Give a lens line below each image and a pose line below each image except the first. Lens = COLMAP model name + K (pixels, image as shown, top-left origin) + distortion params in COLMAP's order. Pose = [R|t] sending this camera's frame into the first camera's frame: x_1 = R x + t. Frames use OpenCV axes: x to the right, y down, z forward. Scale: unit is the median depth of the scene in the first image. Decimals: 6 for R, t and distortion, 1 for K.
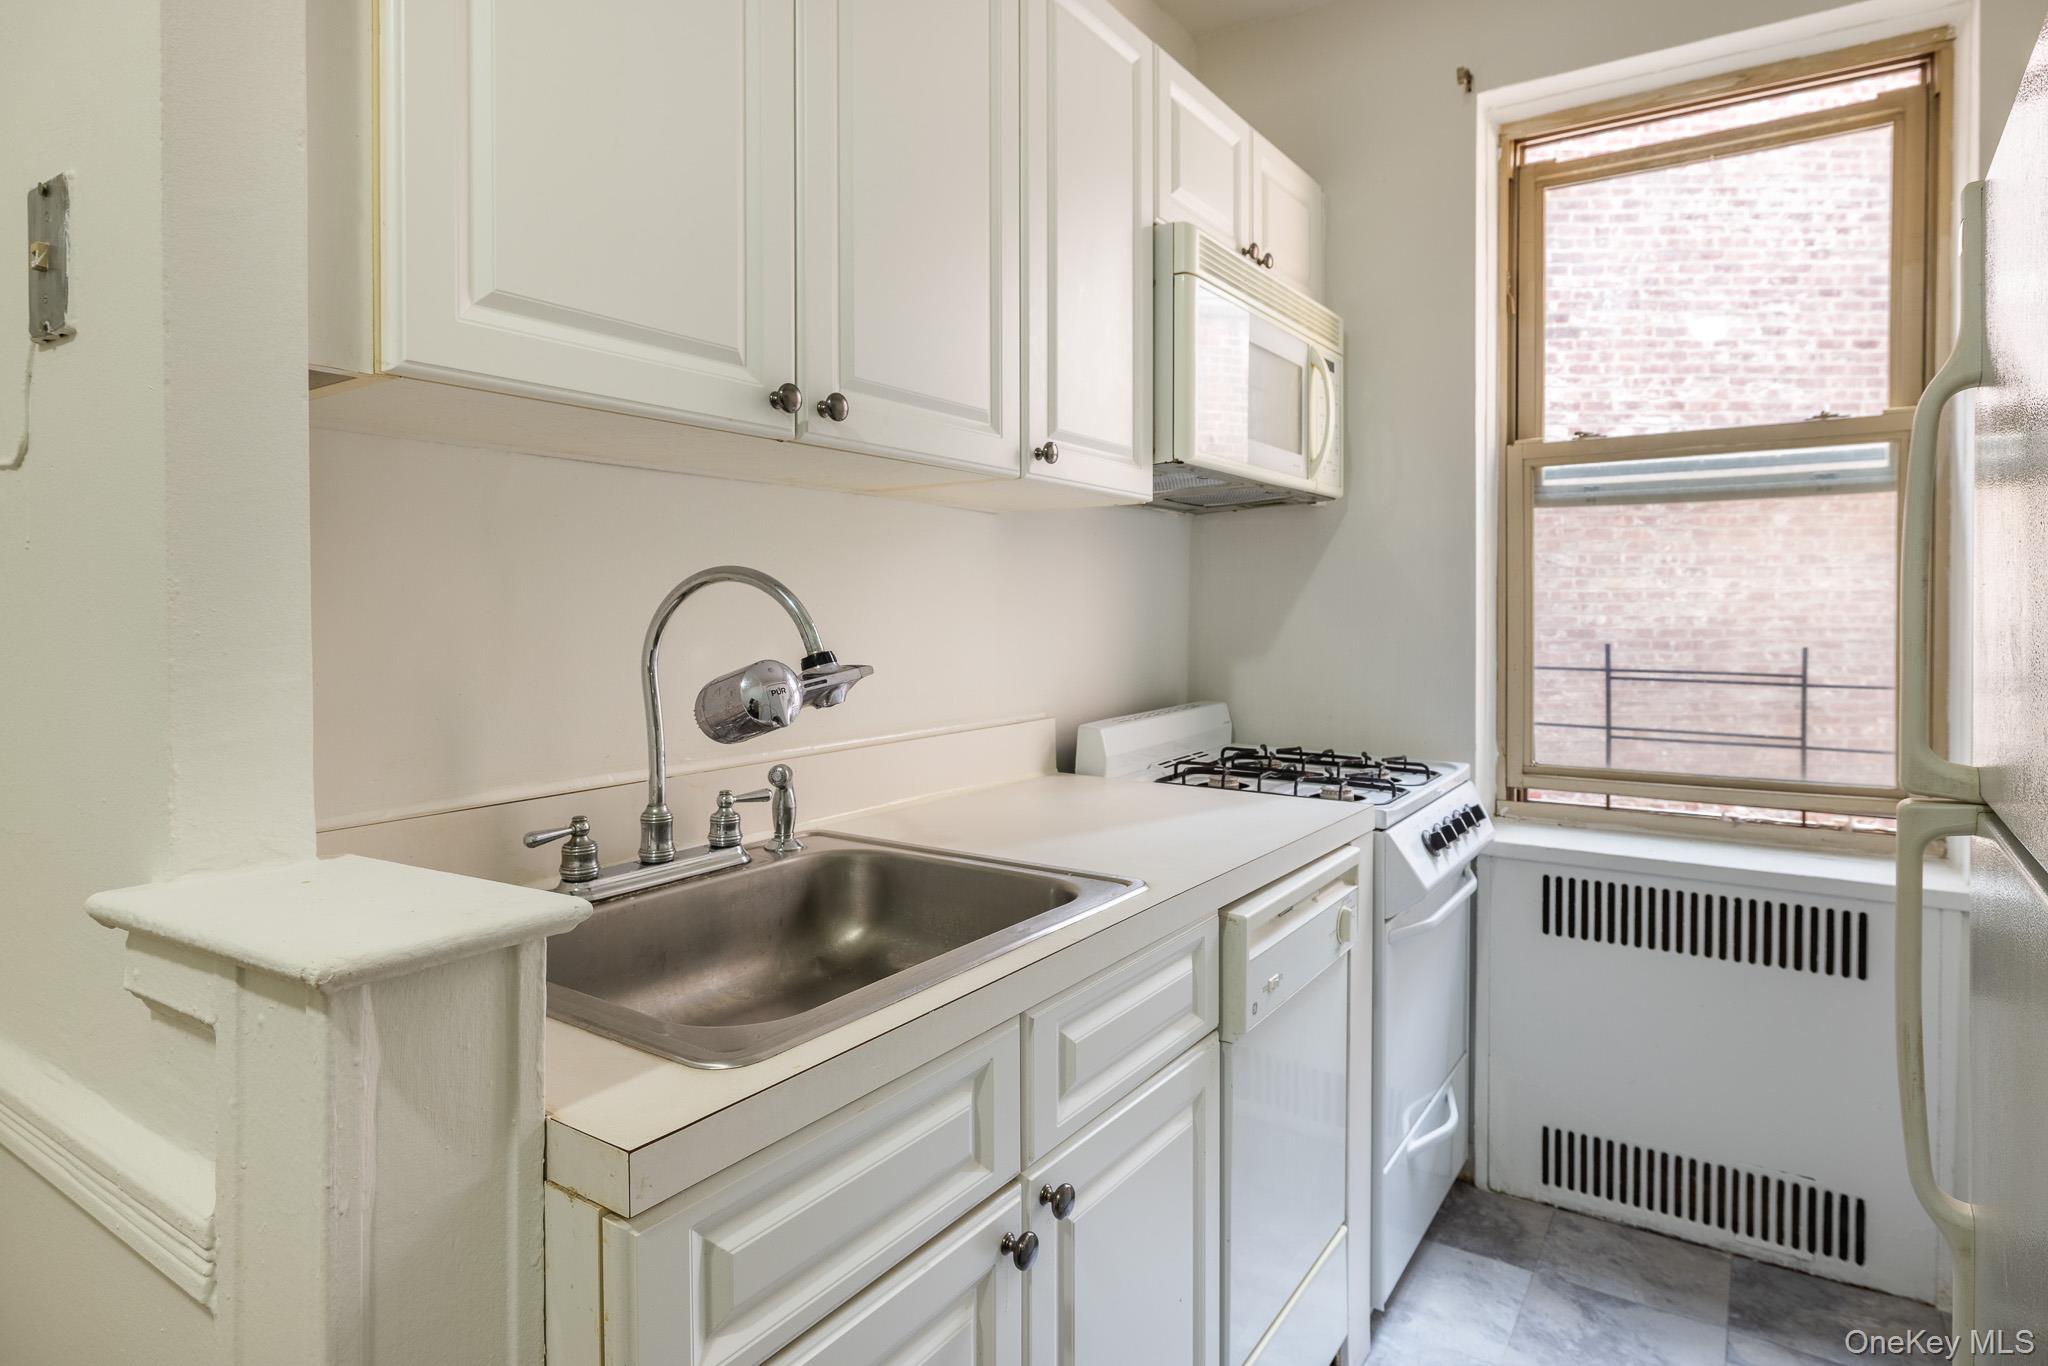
lens RADIAL K [[1080.9, 0, 1053.6], [0, 1080.9, 632.2], [0, 0, 1]] dist [-0.000002, -0.000229]
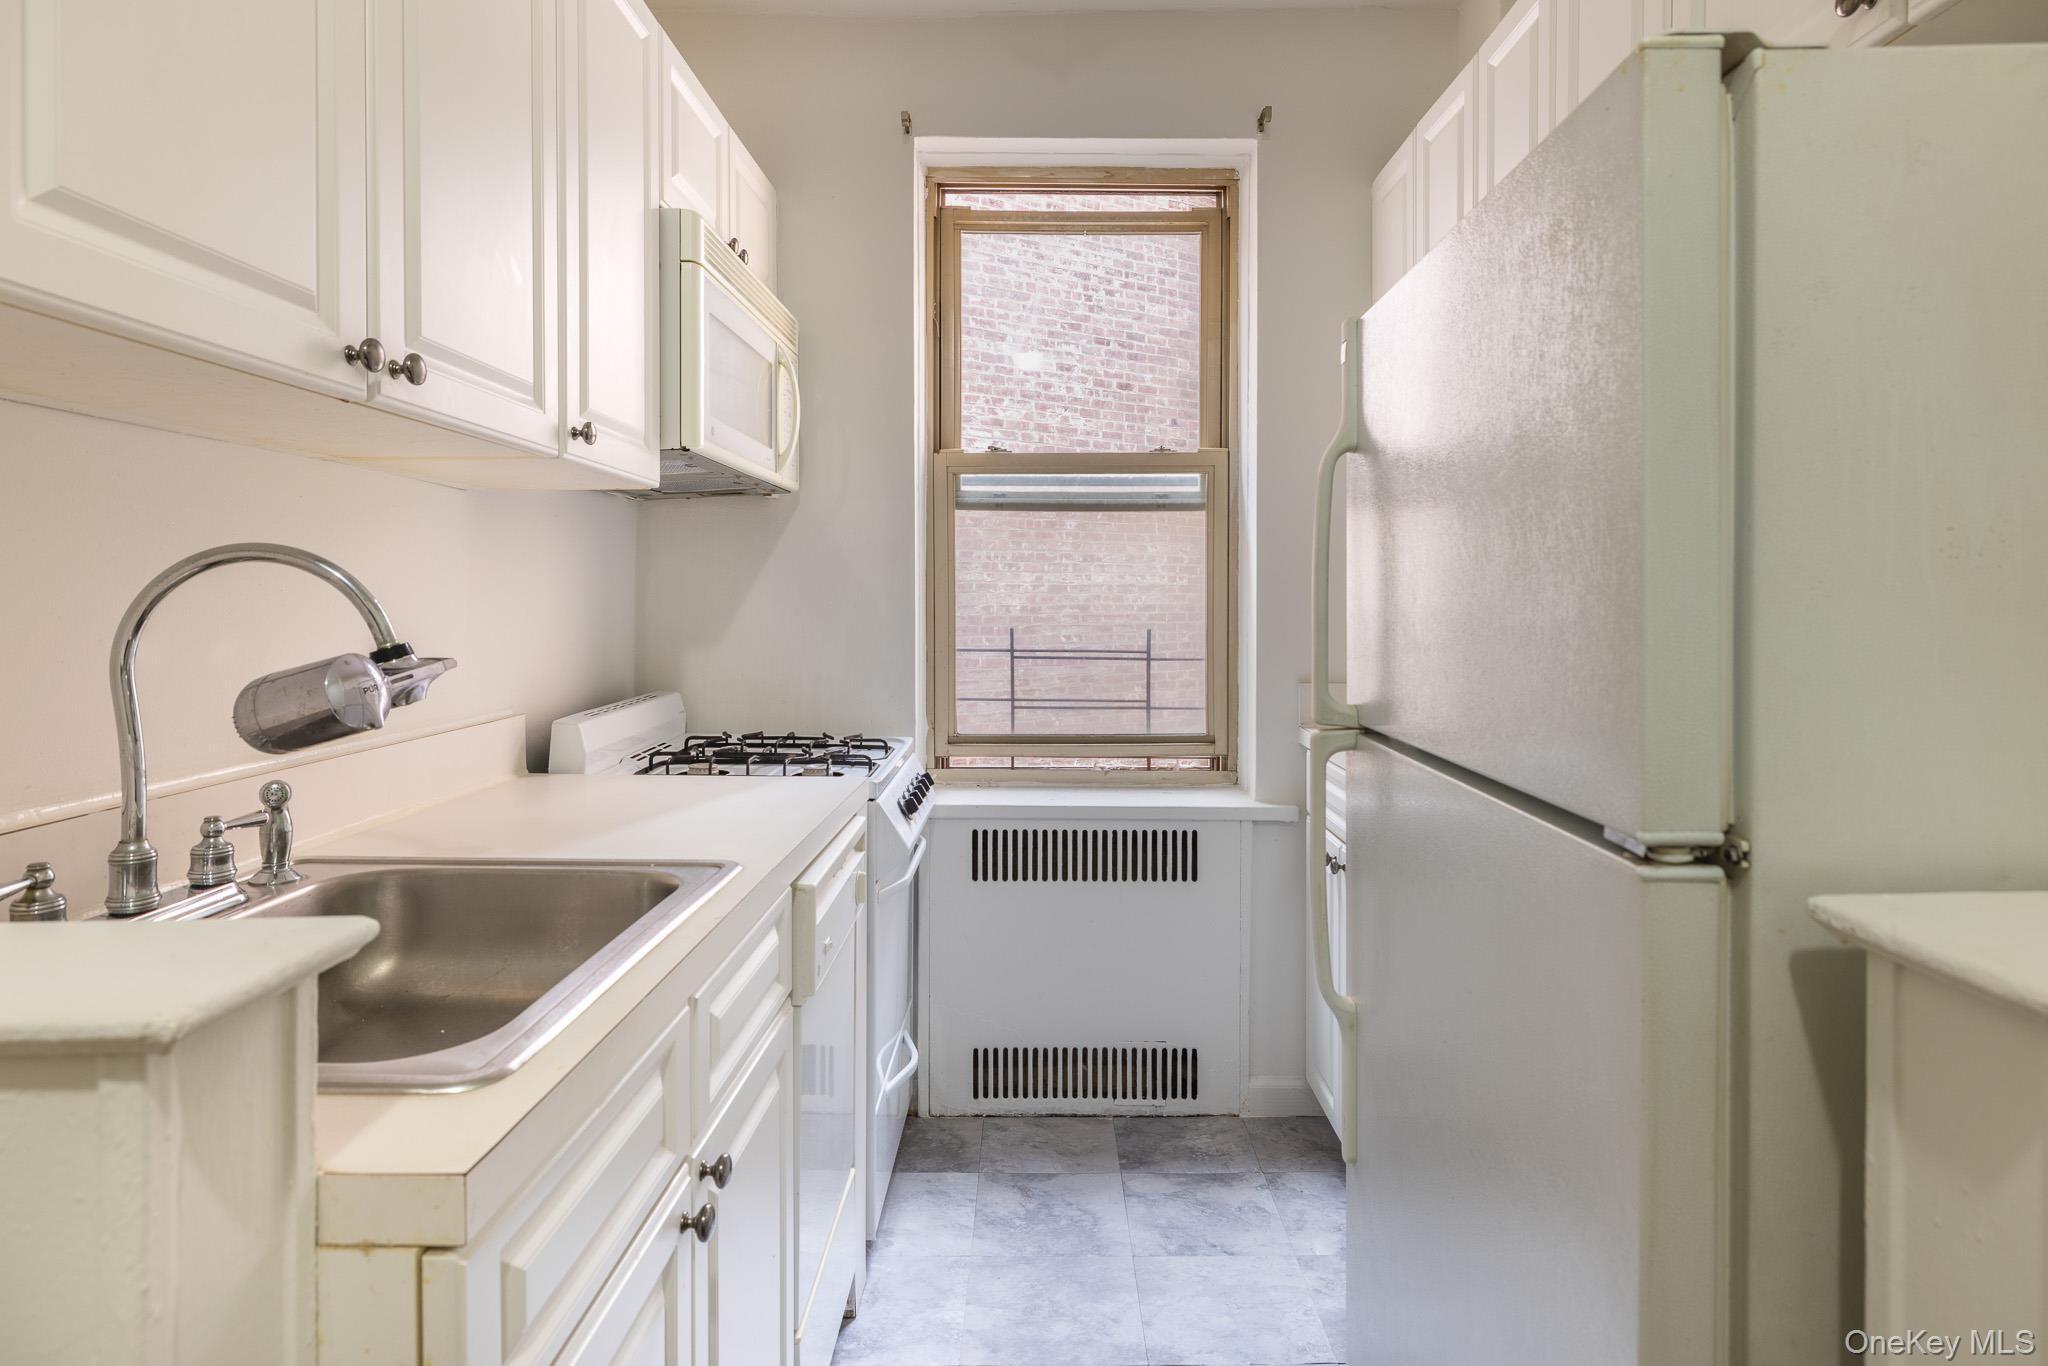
lens RADIAL K [[1098.2, 0, 1023.8], [0, 1098.2, 616.6], [0, 0, 1]] dist [-0.000317, 0.000748]
pose [[0.844590, -0.004794, 0.535392, -0.131022], [0.007056, 0.999973, -0.002177, 0.000822], [-0.535367, 0.005616, 0.844601, -0.017650]]
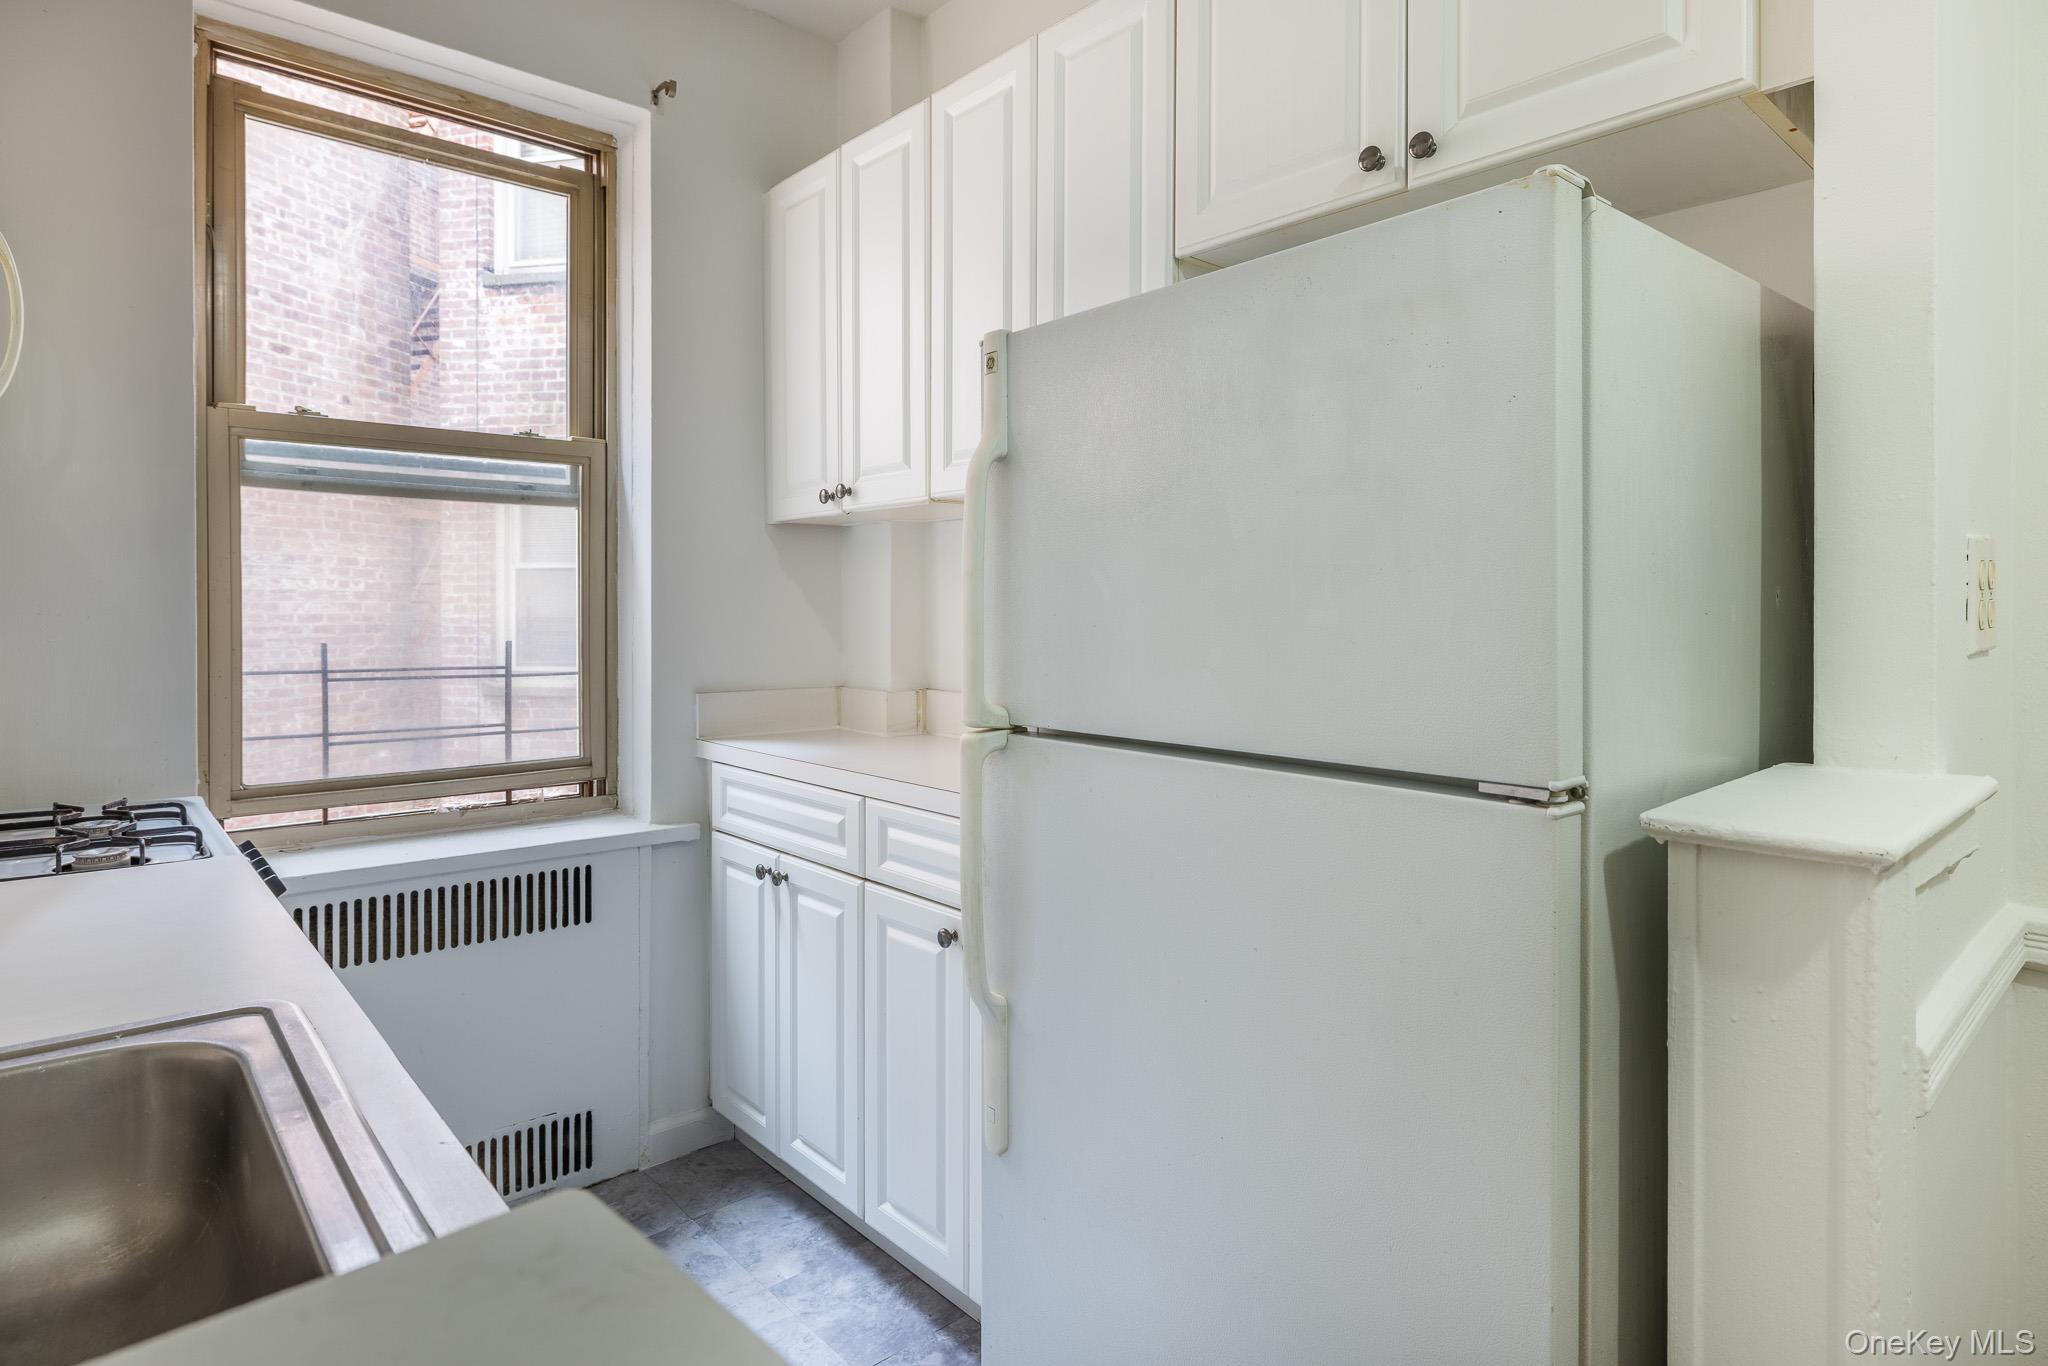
lens RADIAL K [[1098.2, 0, 1023.8], [0, 1098.2, 616.6], [0, 0, 1]] dist [-0.000317, 0.000748]
pose [[0.284256, -0.004204, 0.958739, -0.238379], [0.017777, 0.999842, -0.000887, -0.000250], [-0.958584, 0.017296, 0.284286, 0.190424]]
